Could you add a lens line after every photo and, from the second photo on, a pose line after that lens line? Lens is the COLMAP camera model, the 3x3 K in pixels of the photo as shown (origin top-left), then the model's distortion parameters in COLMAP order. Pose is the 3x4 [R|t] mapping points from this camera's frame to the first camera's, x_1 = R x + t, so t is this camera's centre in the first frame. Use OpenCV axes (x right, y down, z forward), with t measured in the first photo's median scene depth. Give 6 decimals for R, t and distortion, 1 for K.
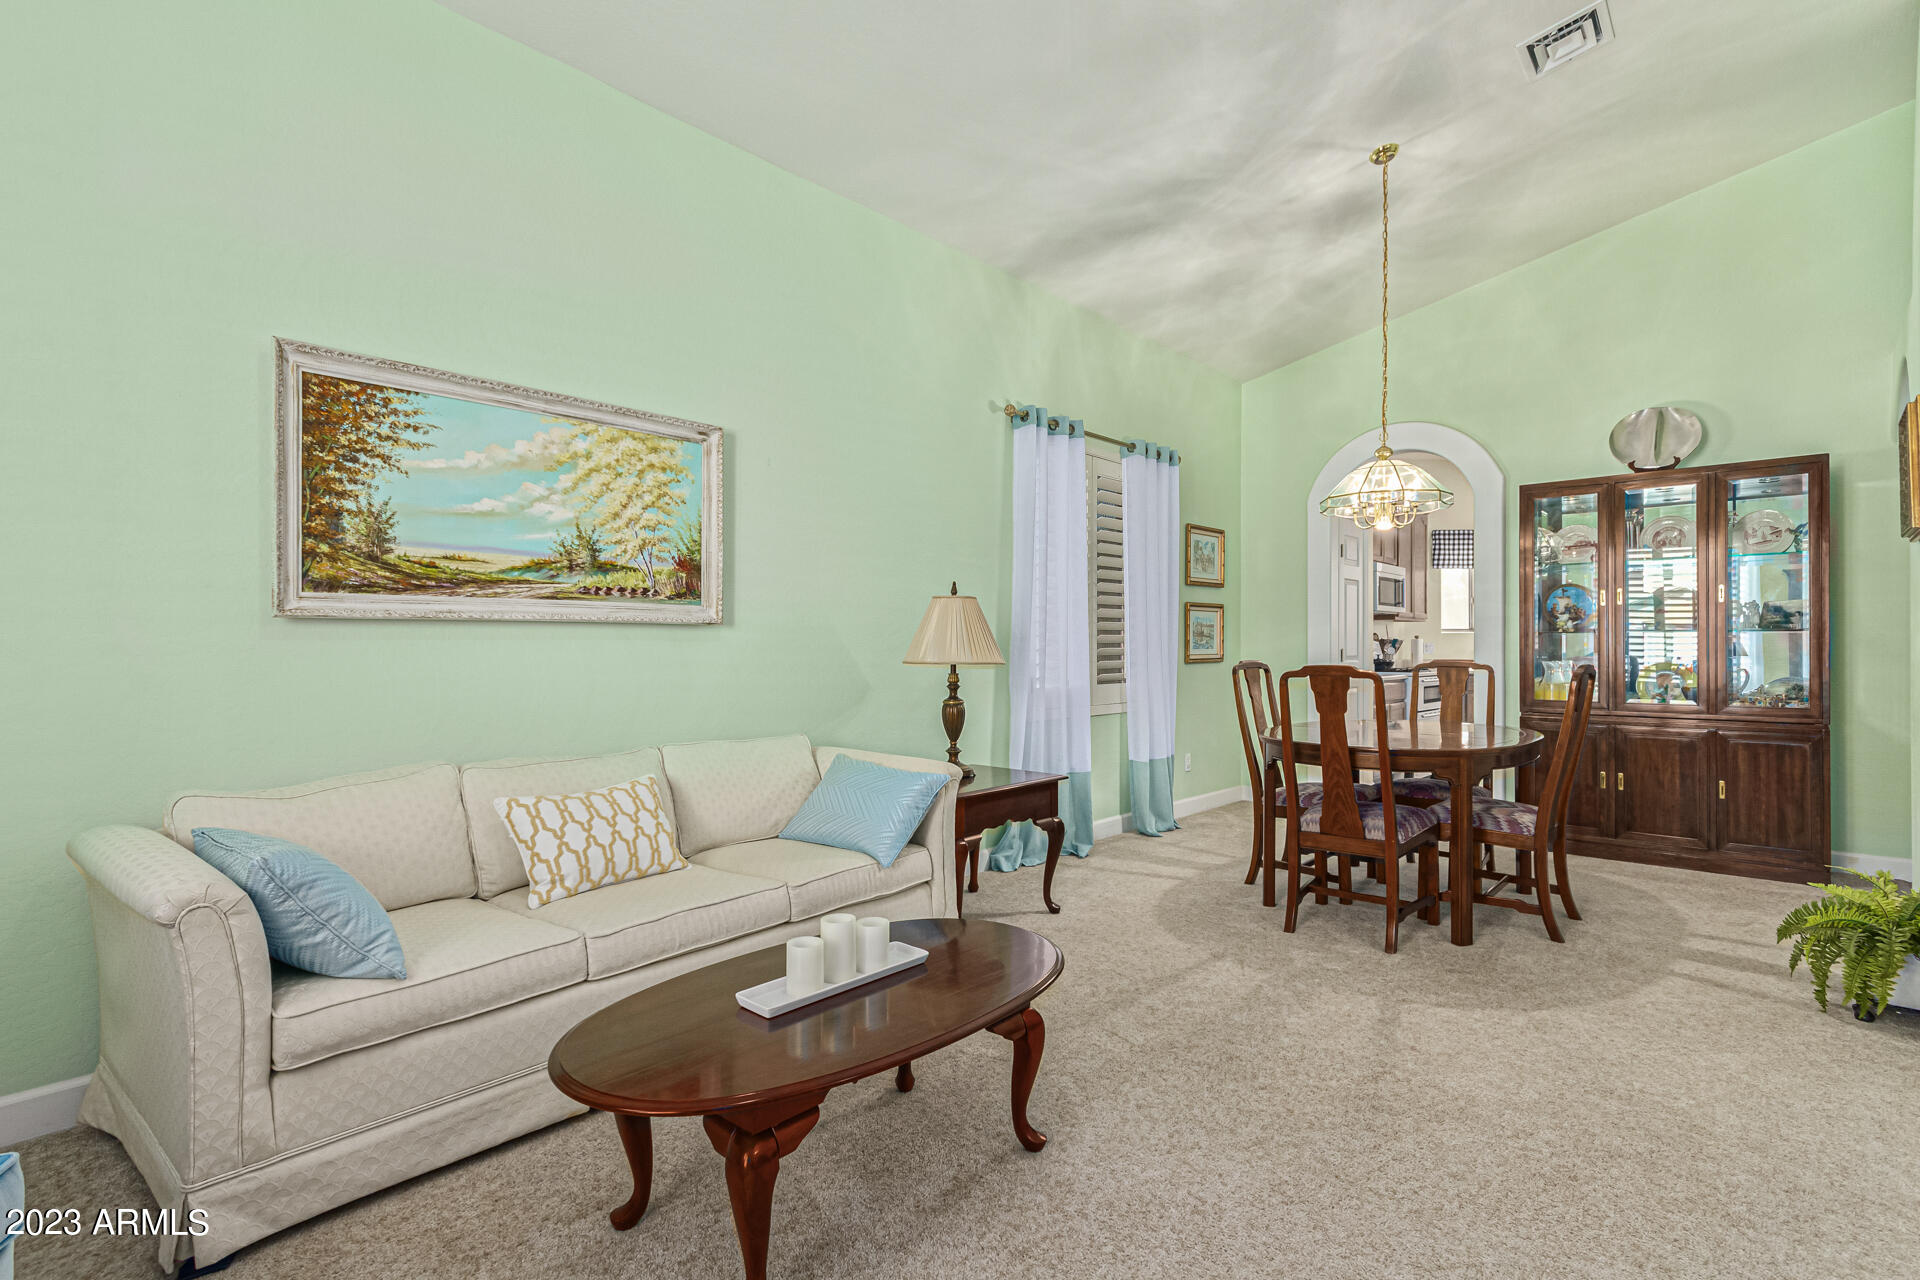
lens RADIAL K [[926.2, 0, 965.7], [0, 926.2, 645.9], [0, 0, 1]] dist [0.006062, 0.002349]
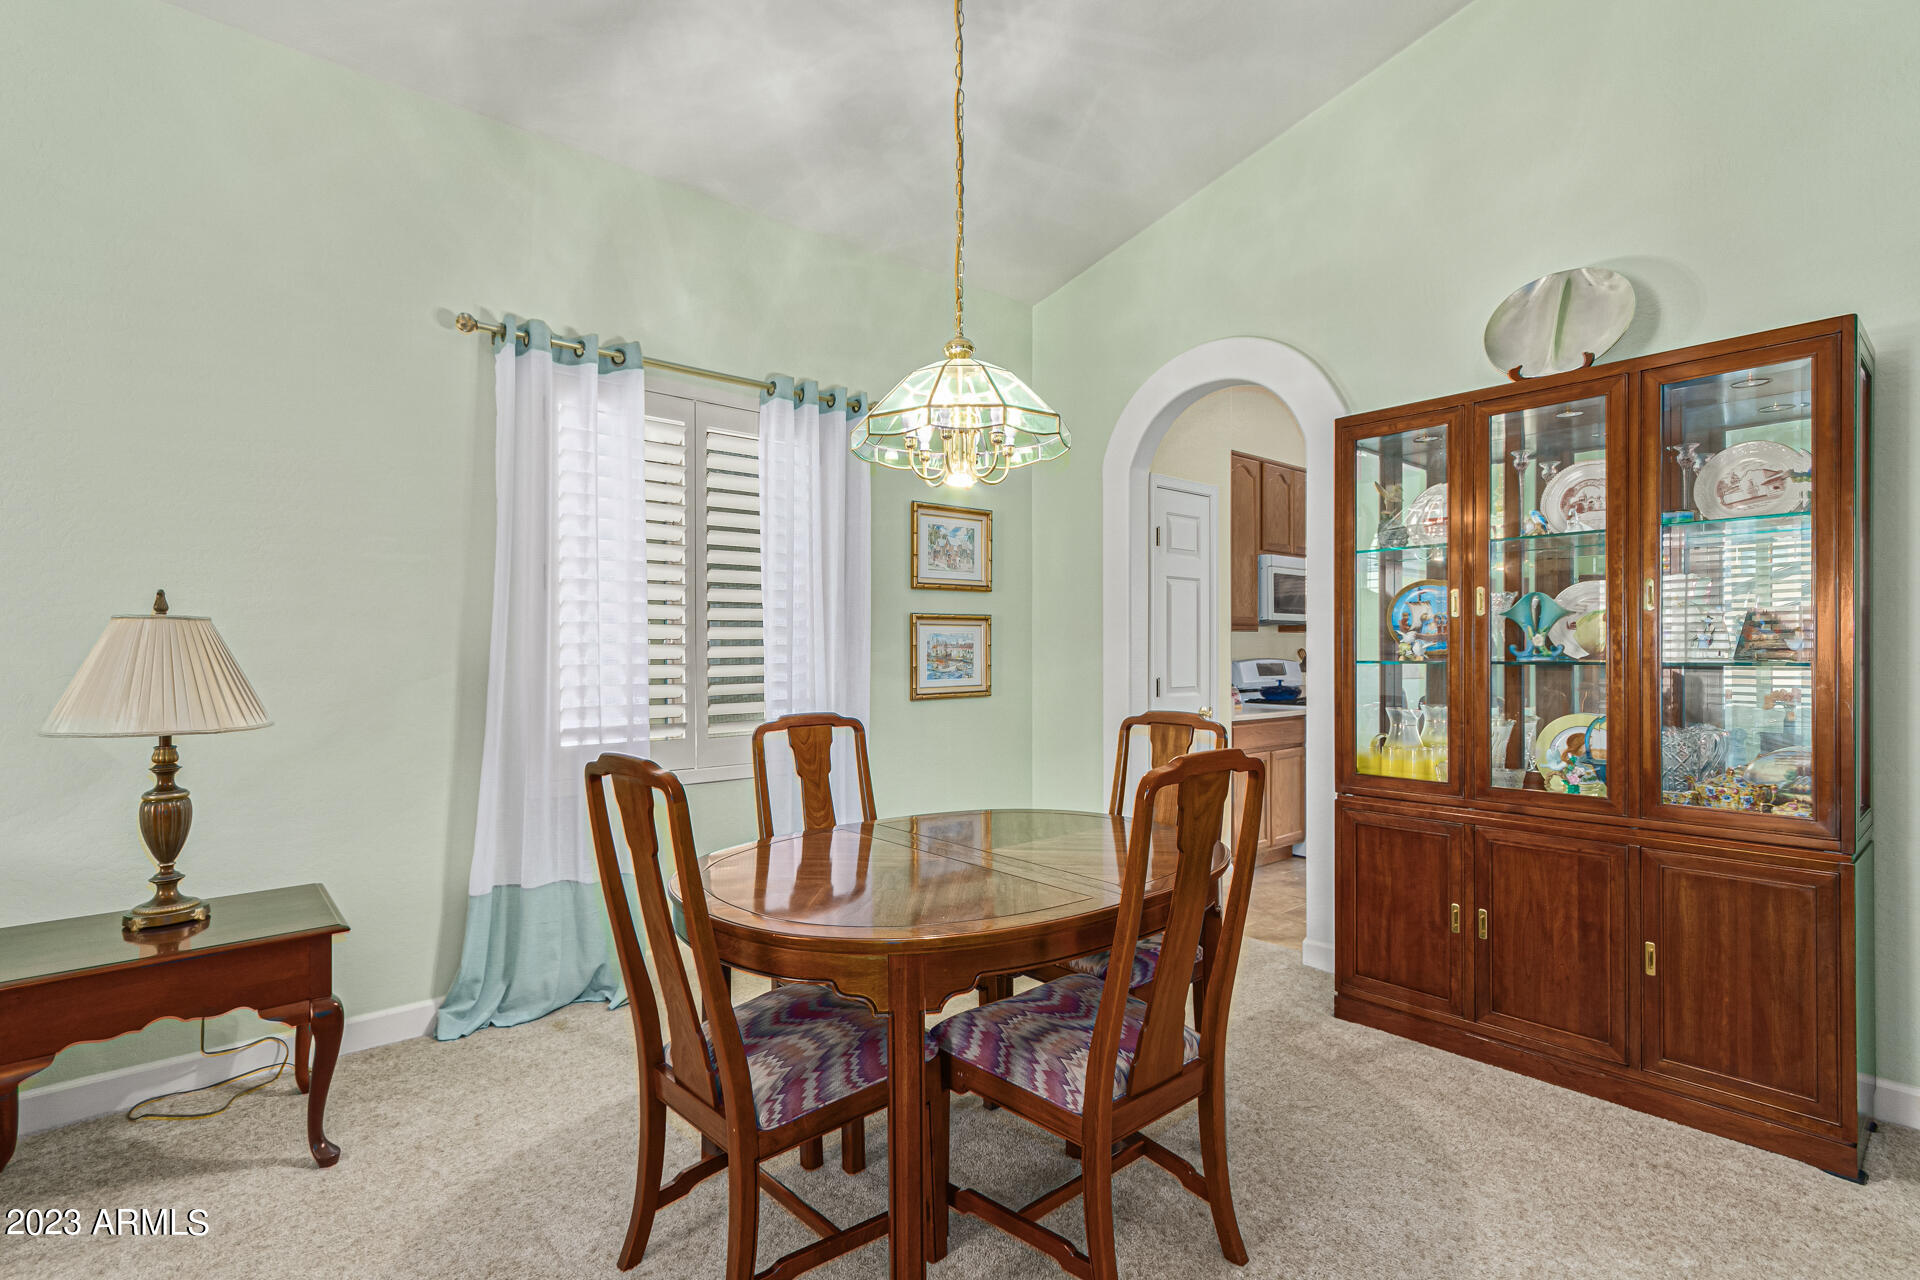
lens RADIAL K [[929.1, 0, 950.2], [0, 929.1, 657.7], [0, 0, 1]] dist [0.015335, 0.000823]
pose [[0.991302, -0.002151, -0.131592, 0.641759], [0.003413, 0.999950, 0.009370, -0.035491], [0.131565, -0.009737, 0.991260, 0.543402]]
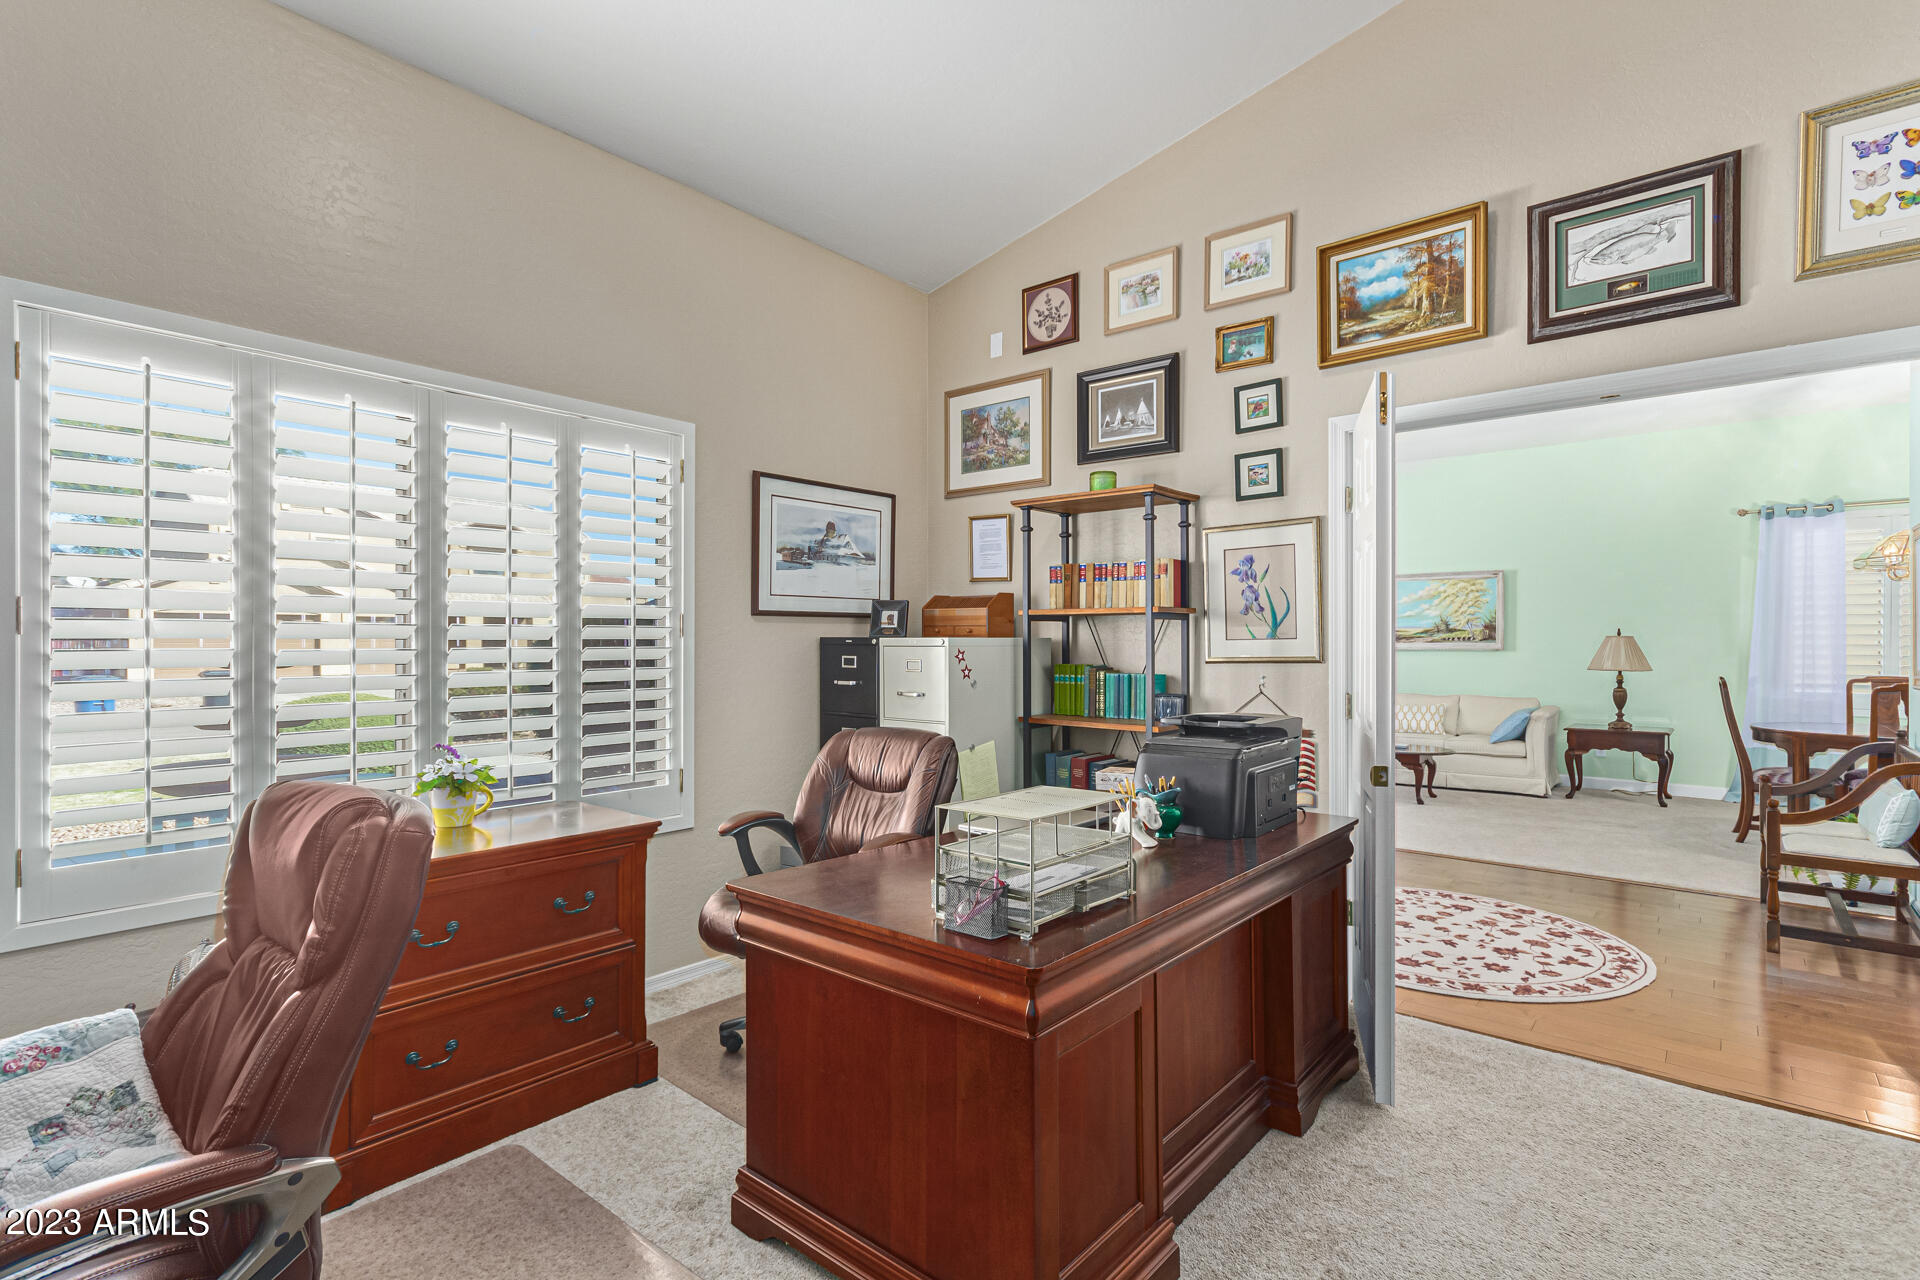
lens RADIAL K [[908.8, 0, 962.3], [0, 908.8, 642.4], [0, 0, 1]] dist [0.005217, 0.001634]
pose [[0.042109, 0.001231, -0.999112, 2.138325], [0.000466, 0.999999, 0.001252, -0.049164], [0.999113, -0.000519, 0.042108, -0.549855]]
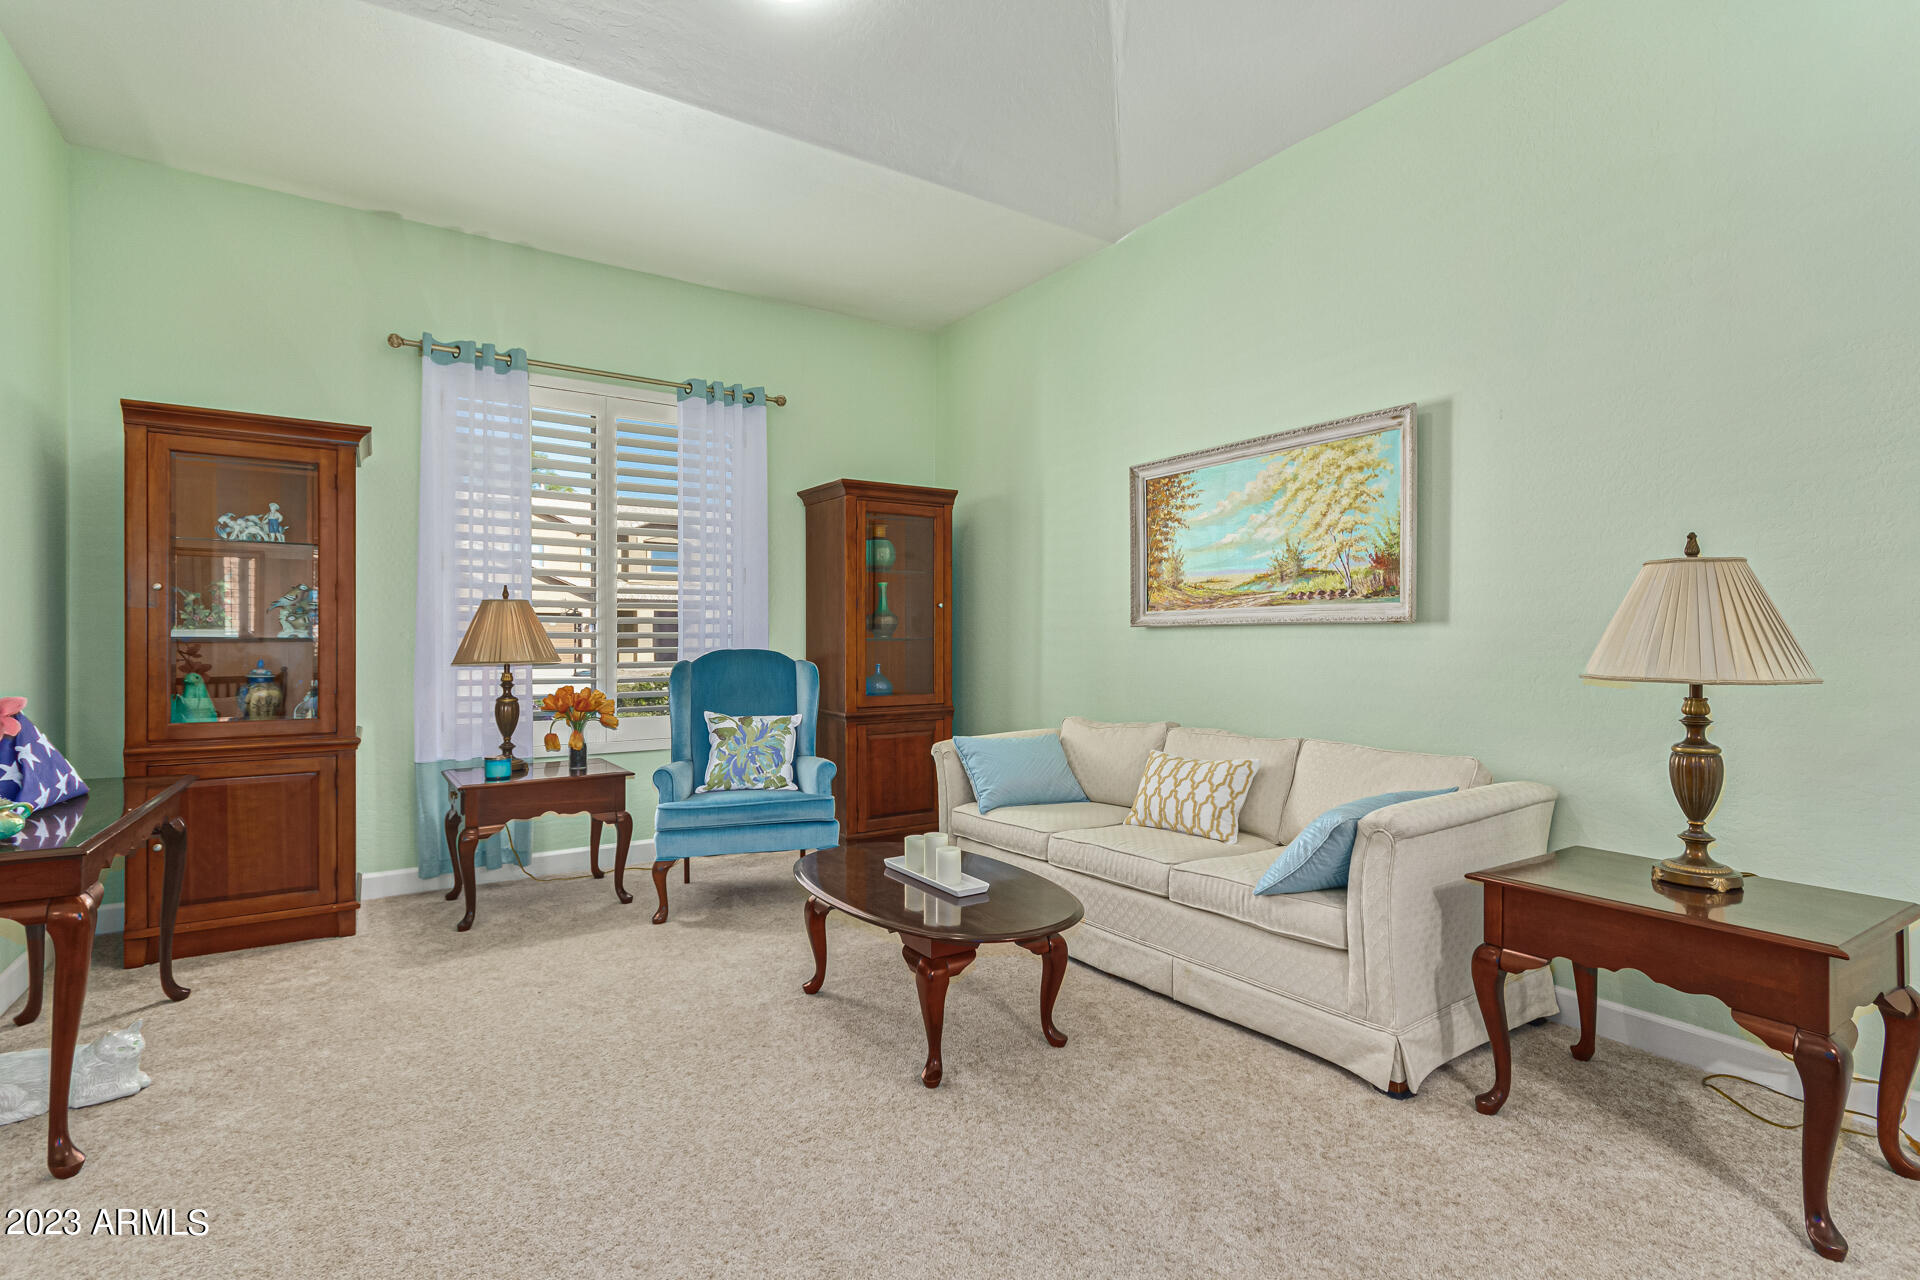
lens RADIAL K [[908.8, 0, 962.3], [0, 908.8, 642.4], [0, 0, 1]] dist [0.005217, 0.001634]
pose [[-0.248886, 0.004197, -0.968524, 0.718266], [-0.000602, 0.999990, 0.004488, -0.006940], [0.968533, 0.001700, -0.248881, 0.813323]]
